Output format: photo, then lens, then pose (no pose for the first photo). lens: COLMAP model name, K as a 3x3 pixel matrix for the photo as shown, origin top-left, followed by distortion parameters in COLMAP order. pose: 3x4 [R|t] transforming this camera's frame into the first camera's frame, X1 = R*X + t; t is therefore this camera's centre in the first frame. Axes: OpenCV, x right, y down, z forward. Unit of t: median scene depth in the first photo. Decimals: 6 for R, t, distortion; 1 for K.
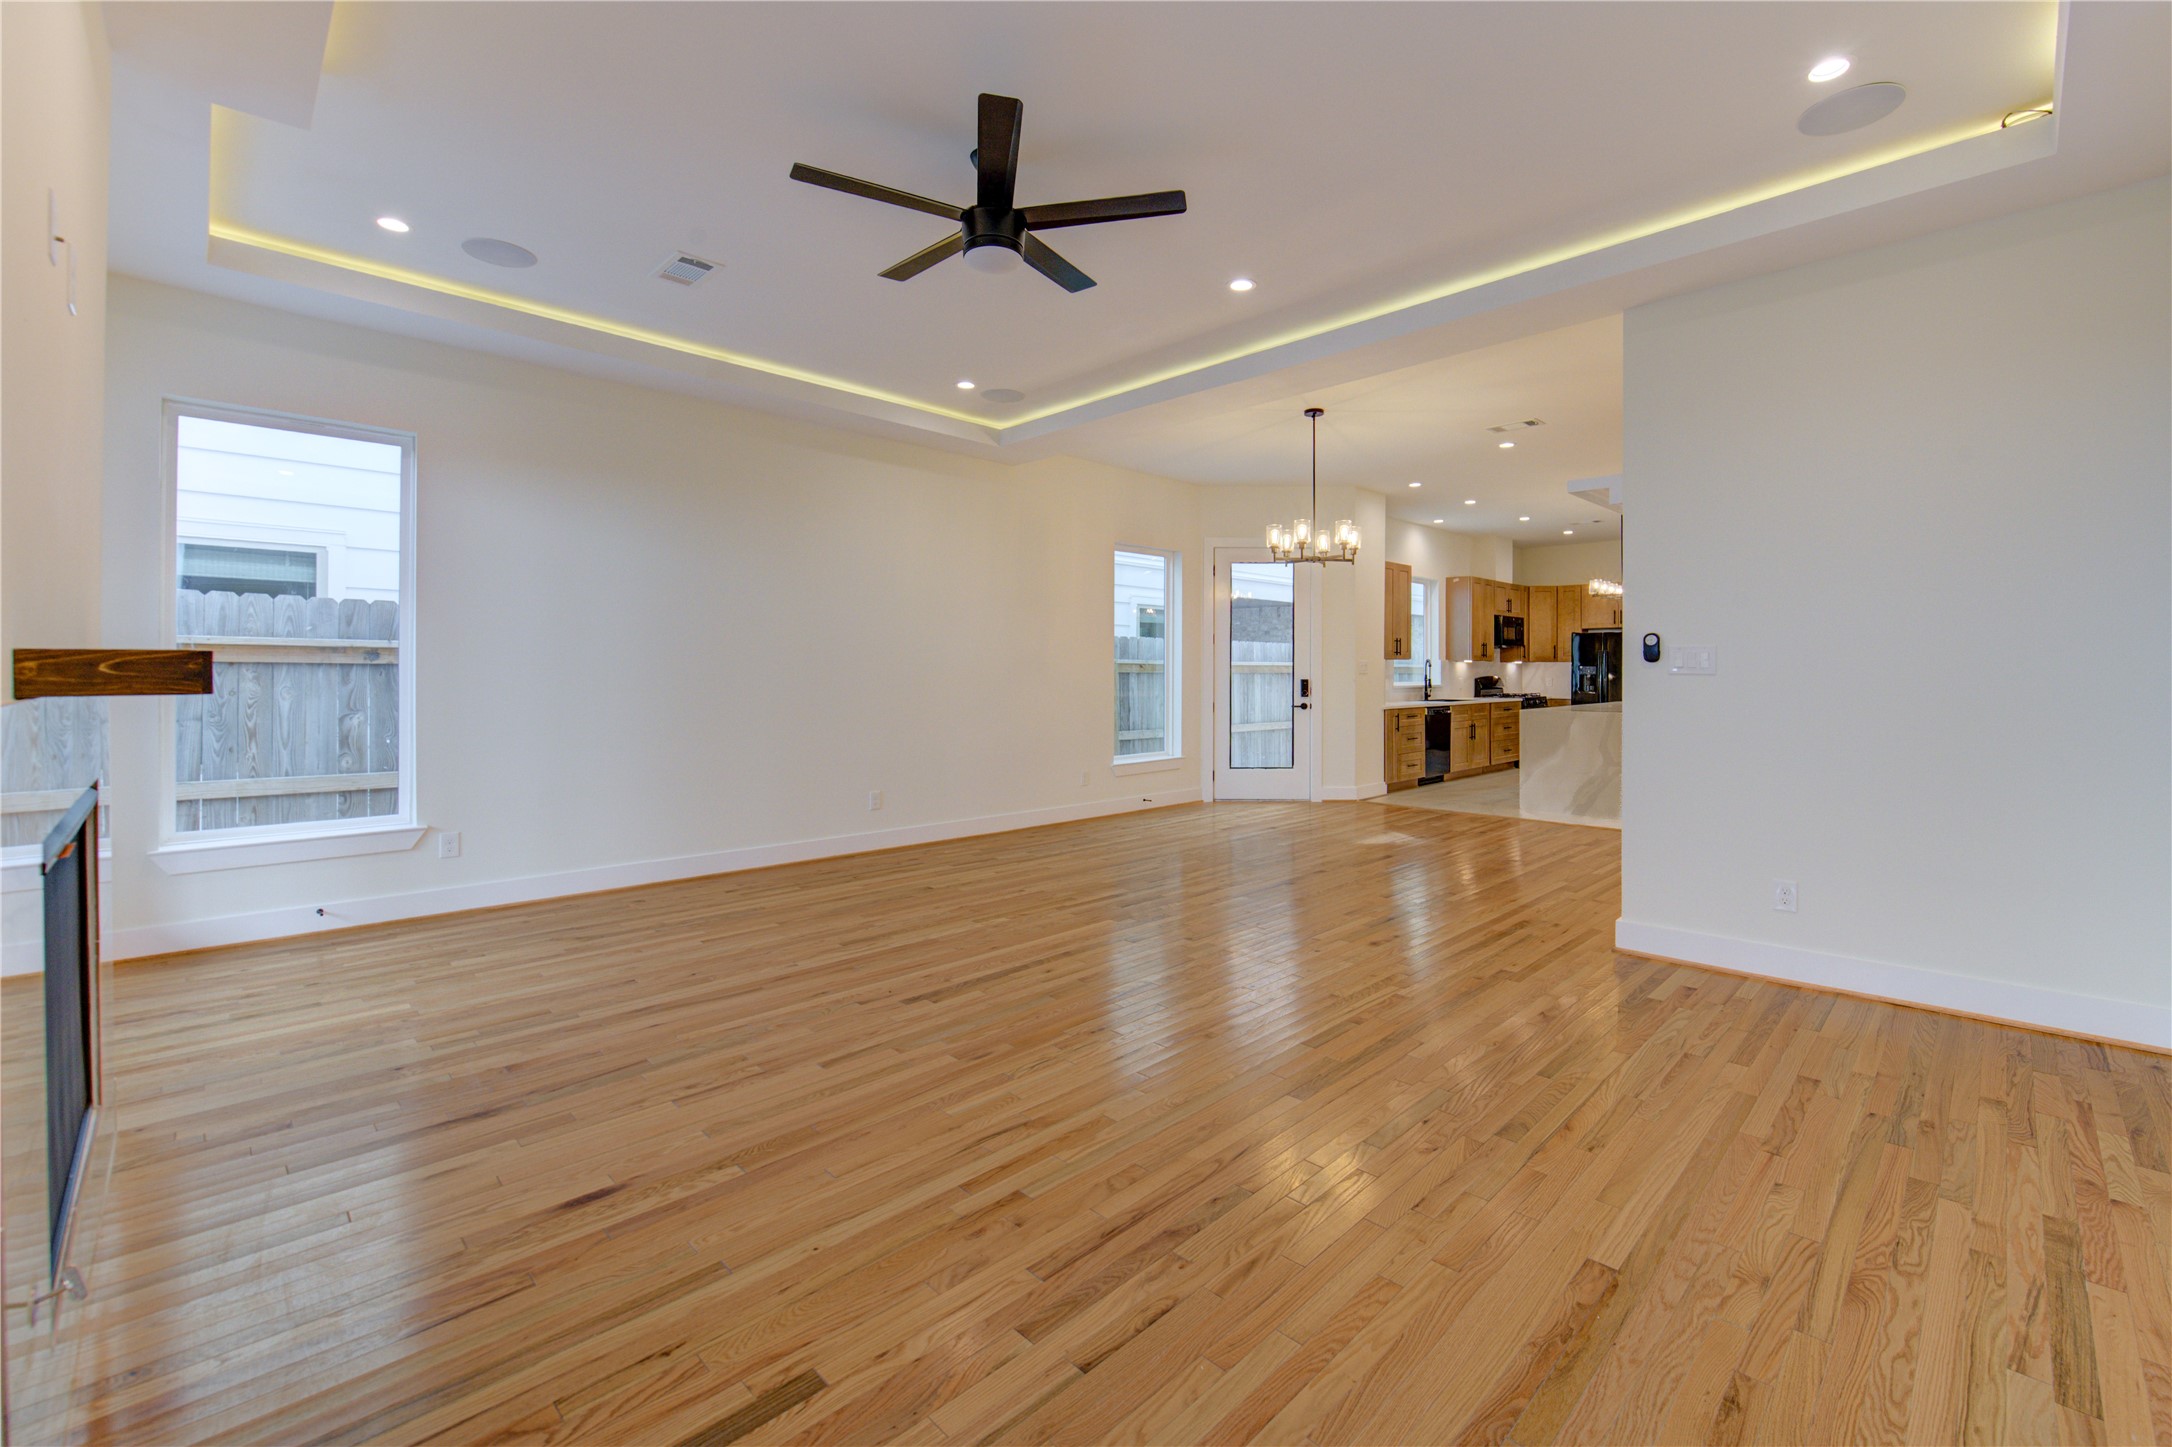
lens RADIAL K [[882.1, 0, 1079.6], [0, 882.1, 690.9], [0, 0, 1]] dist [-0.003161, -0.003772]
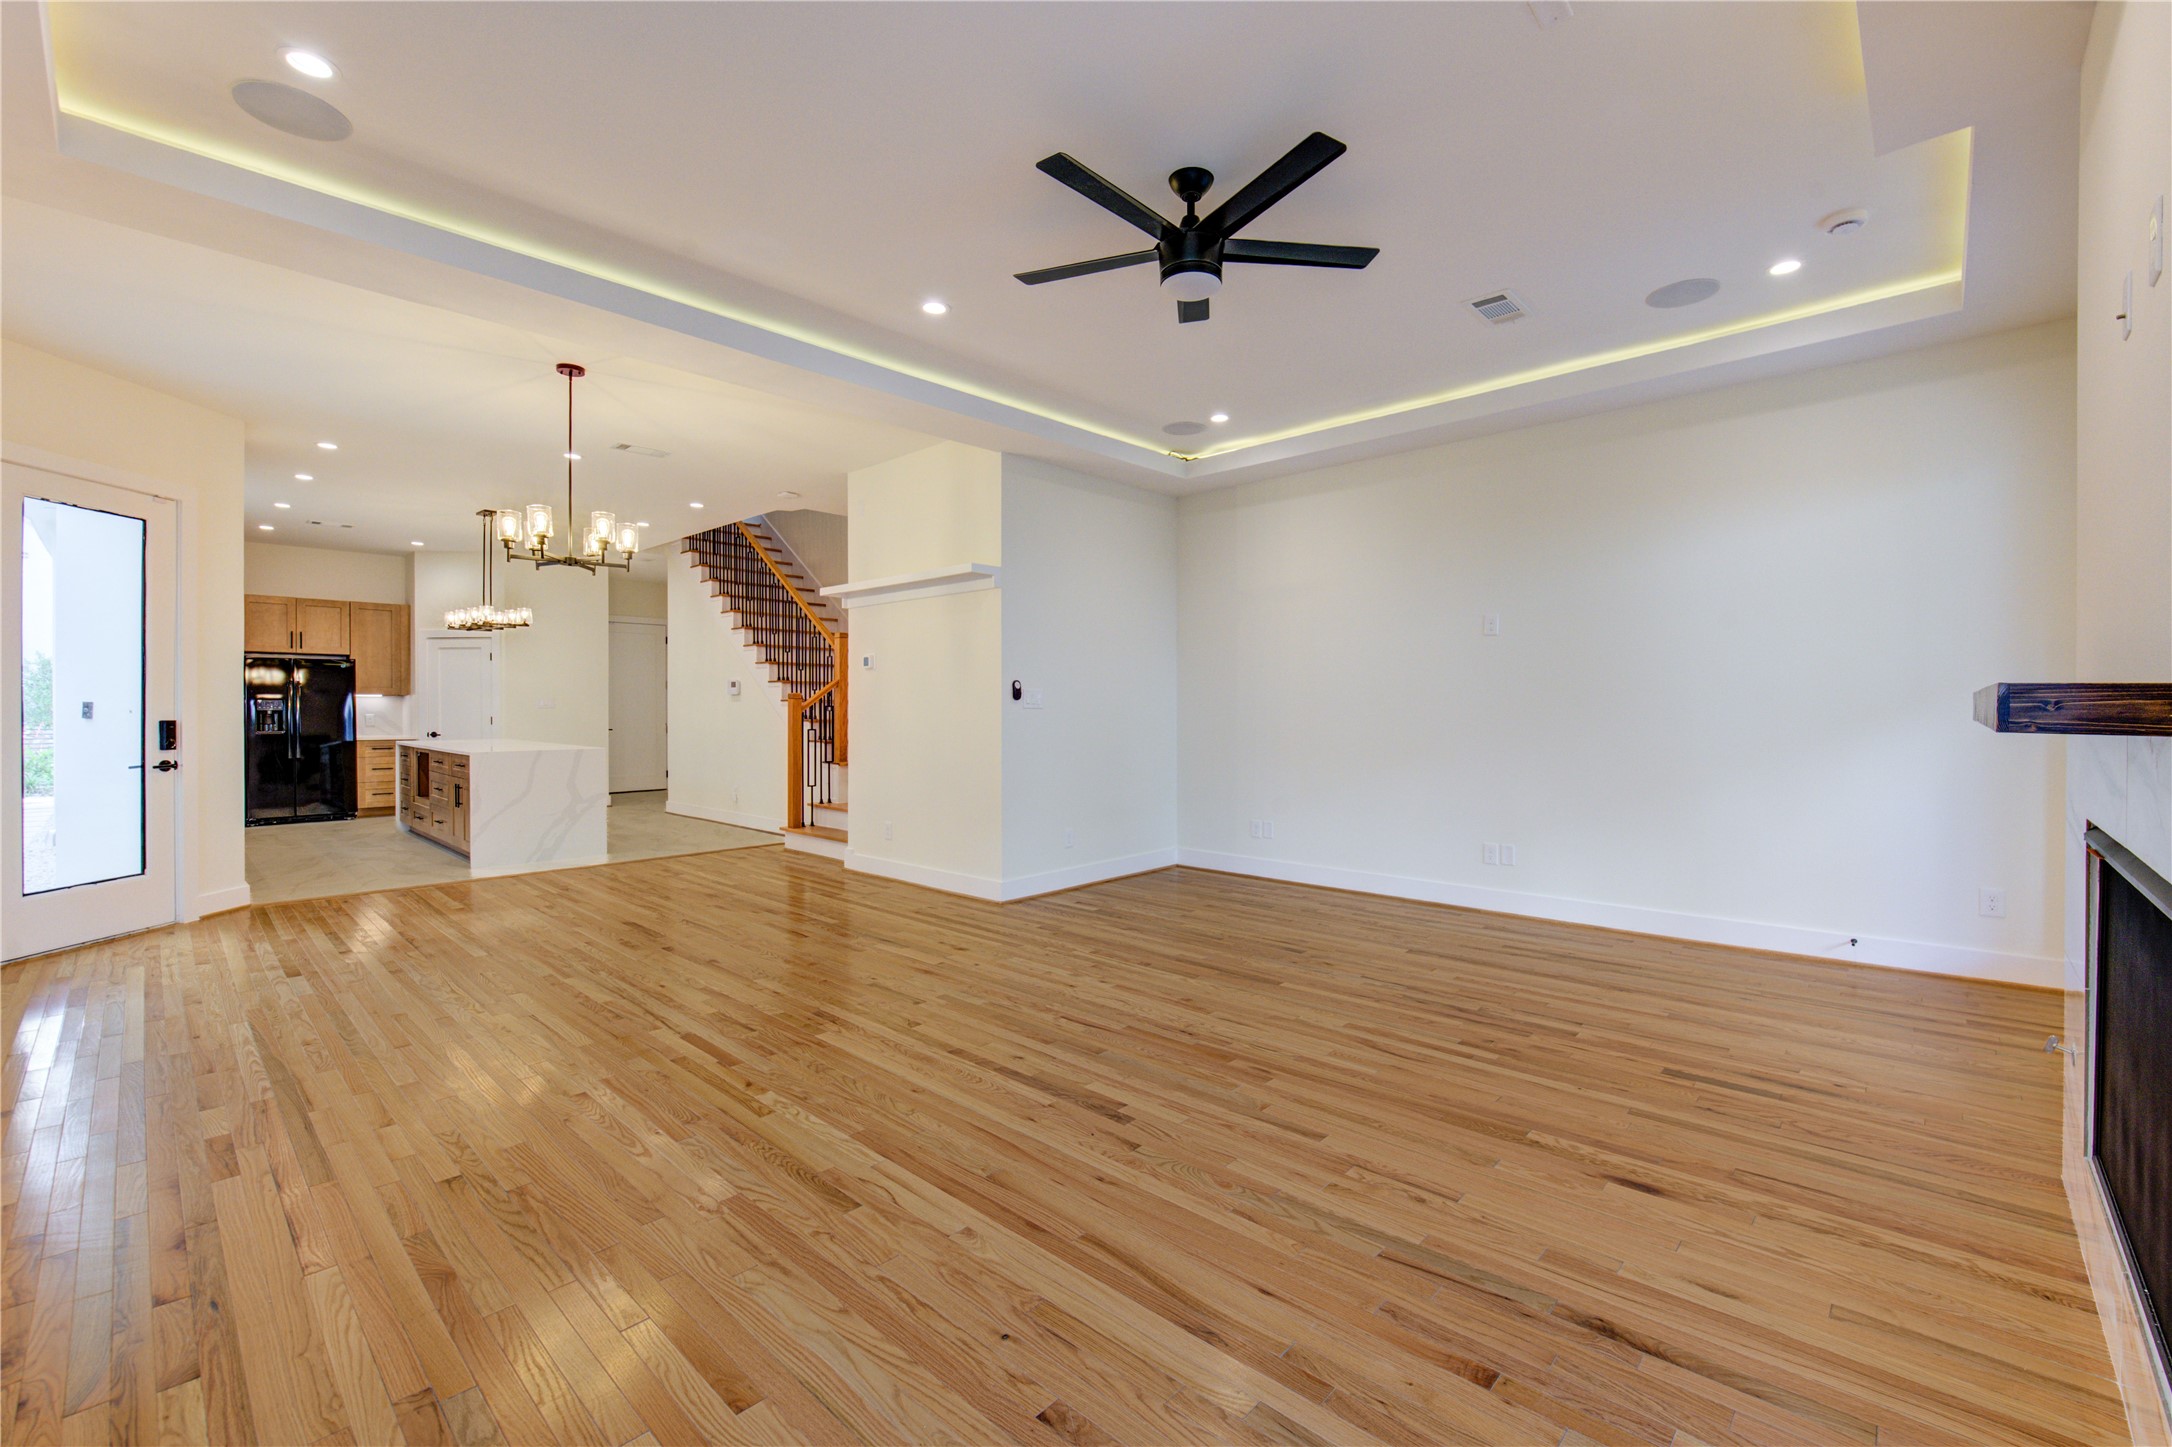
lens RADIAL K [[931.3, 0, 1098.9], [0, 931.3, 724.4], [0, 0, 1]] dist [0.001697, 0.000209]
pose [[-0.047878, -0.022583, 0.998598, -0.924079], [0.025031, 0.999403, 0.023802, -0.025296], [-0.998540, 0.026135, -0.047284, 0.943375]]
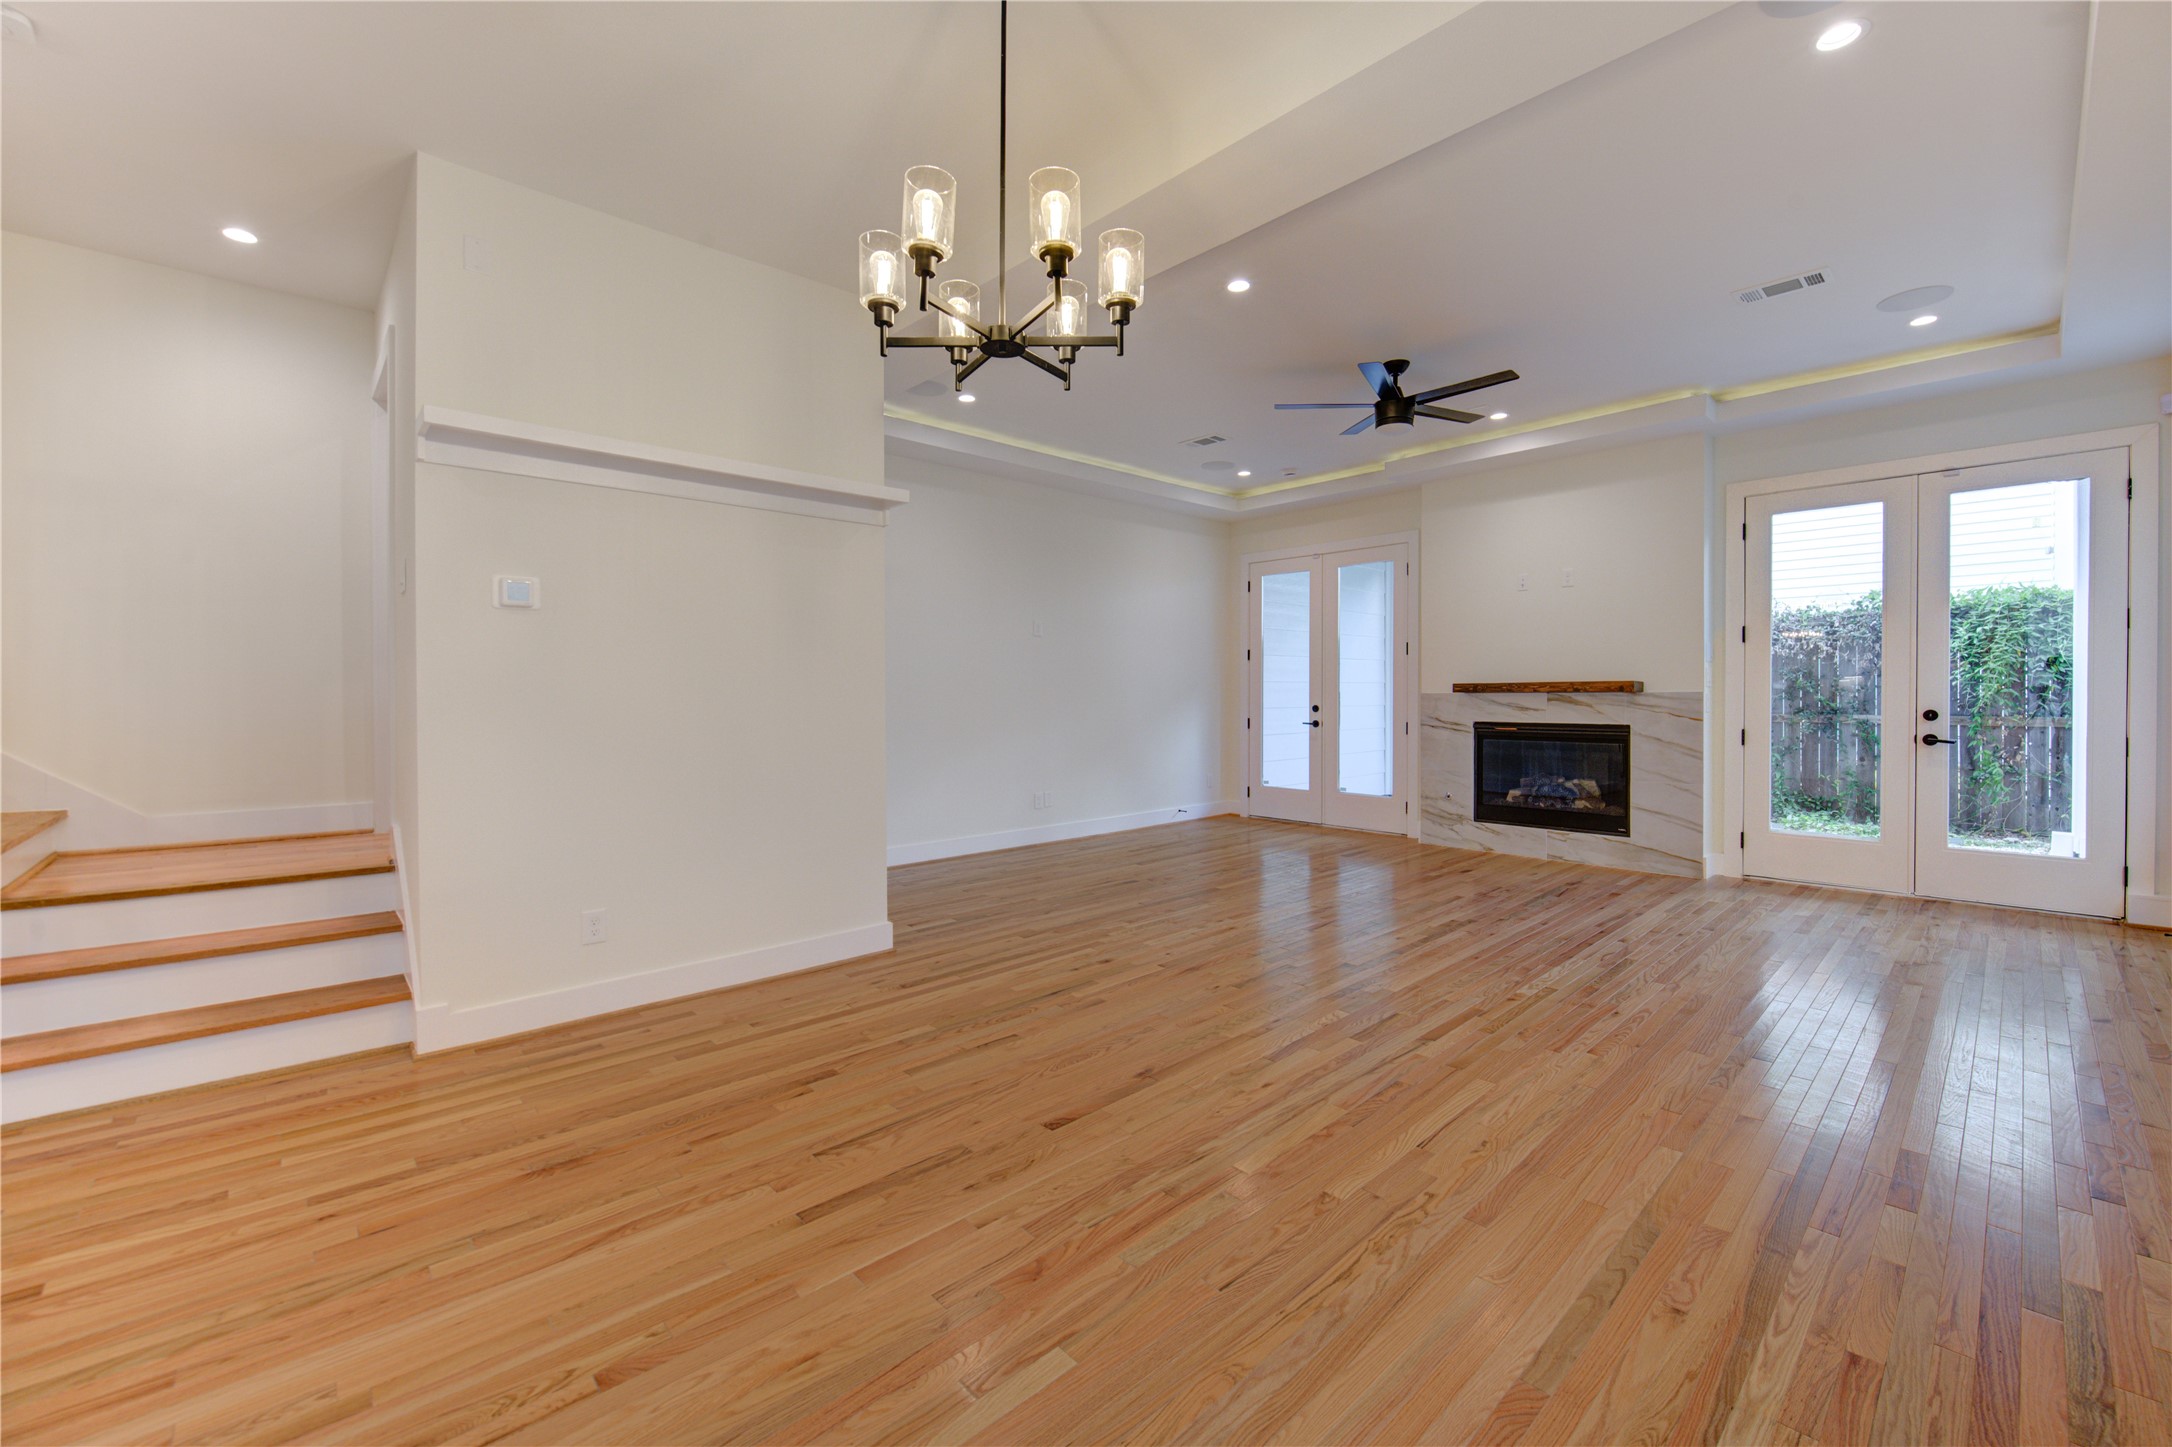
lens RADIAL K [[875.8, 0, 1098.0], [0, 875.8, 714.9], [0, 0, 1]] dist [-0.012679, -0.000185]
pose [[-0.999987, 0.004978, 0.001083, 0.371335], [0.005017, 0.999210, 0.039415, -0.043360], [-0.000886, 0.039420, -0.999222, 2.172407]]
